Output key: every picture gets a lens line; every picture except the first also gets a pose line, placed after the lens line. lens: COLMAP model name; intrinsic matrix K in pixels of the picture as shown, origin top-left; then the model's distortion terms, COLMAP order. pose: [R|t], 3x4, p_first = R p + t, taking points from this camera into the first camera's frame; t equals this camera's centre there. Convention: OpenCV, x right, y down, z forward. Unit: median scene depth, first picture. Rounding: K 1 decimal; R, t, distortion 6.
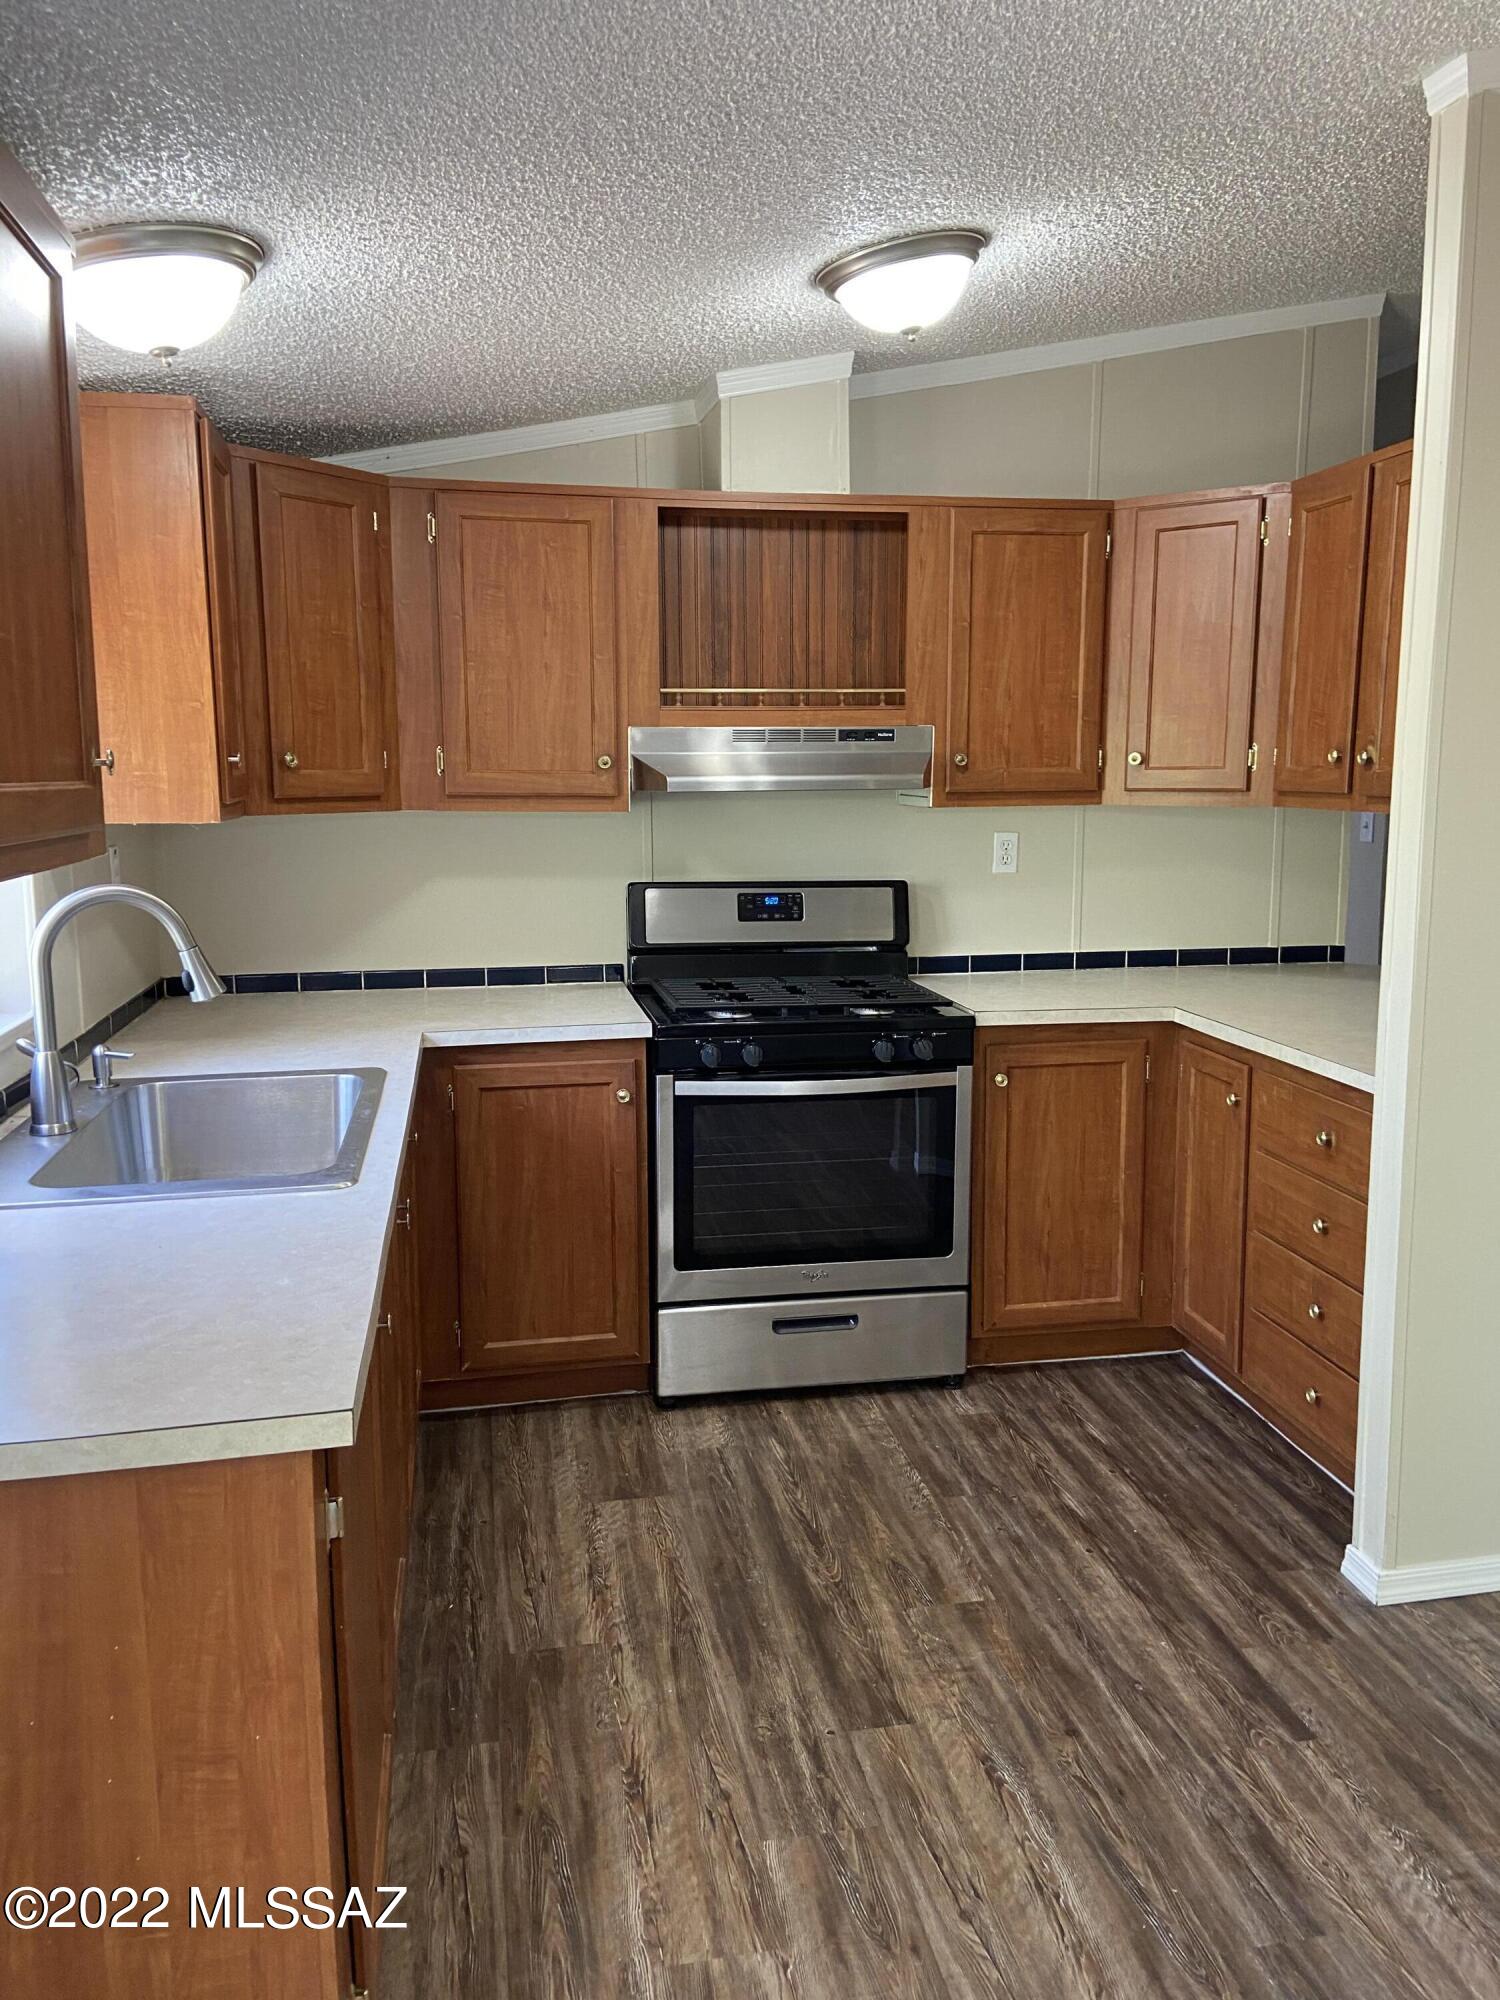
lens RADIAL K [[1509.0, 0, 760.6], [0, 1509.0, 964.5], [0, 0, 1]] dist [0.130937, -0.146536]
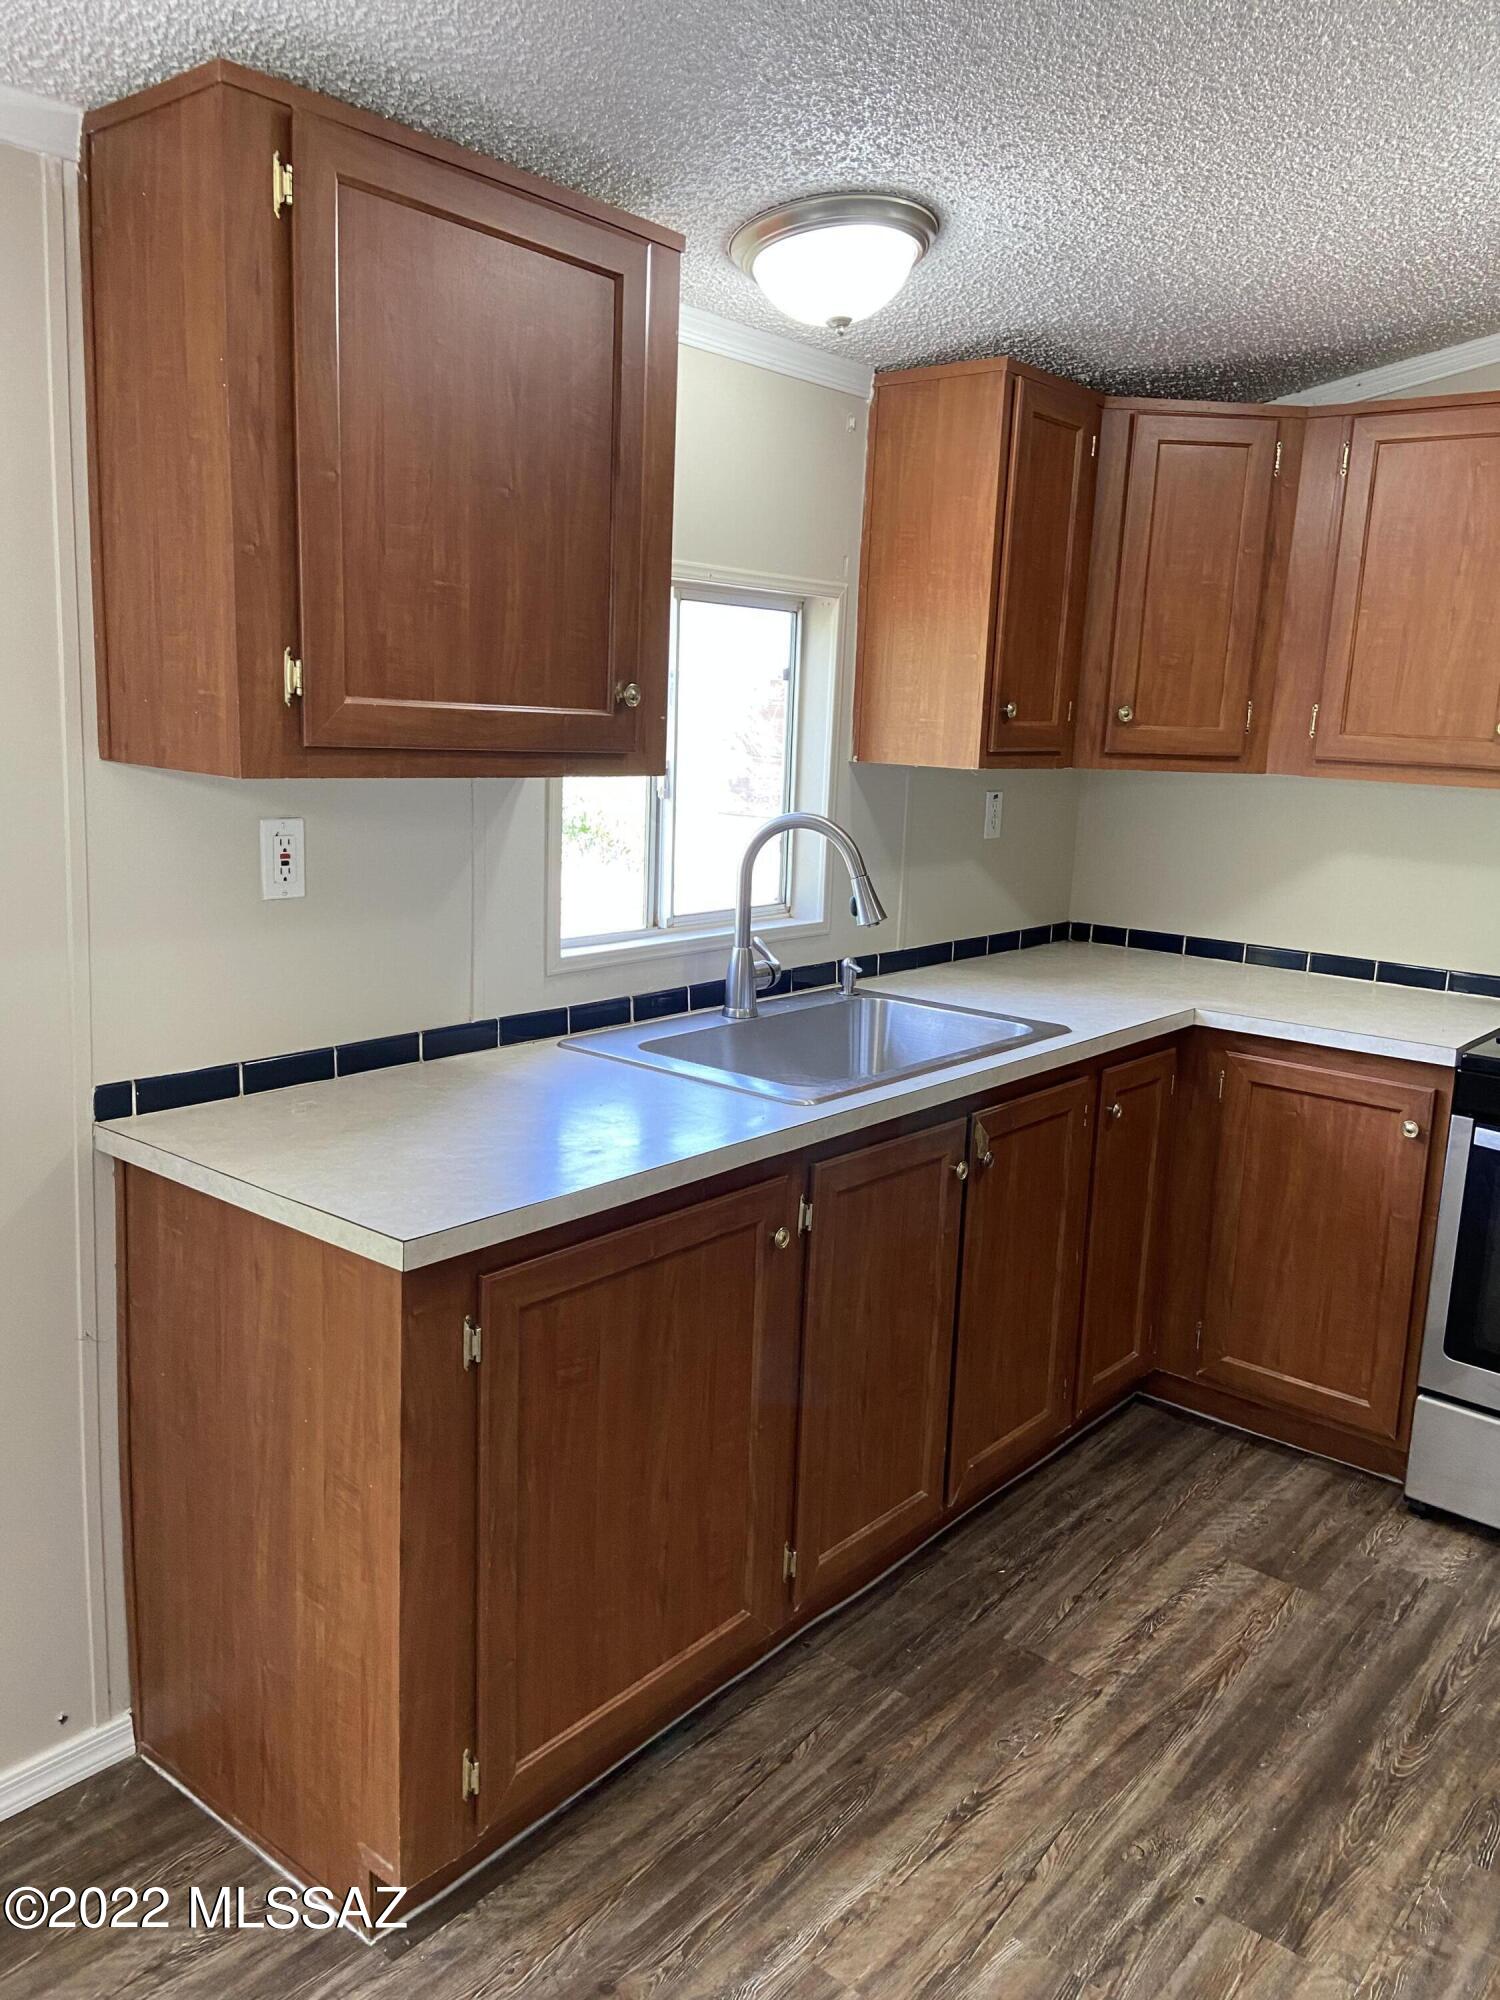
lens RADIAL K [[1509.0, 0, 760.6], [0, 1509.0, 964.5], [0, 0, 1]] dist [0.130937, -0.146536]
pose [[0.647490, 0.159674, -0.745158, 0.396044], [-0.145380, 0.985727, 0.084898, -0.029867], [0.748078, 0.053361, 0.661462, 0.227196]]
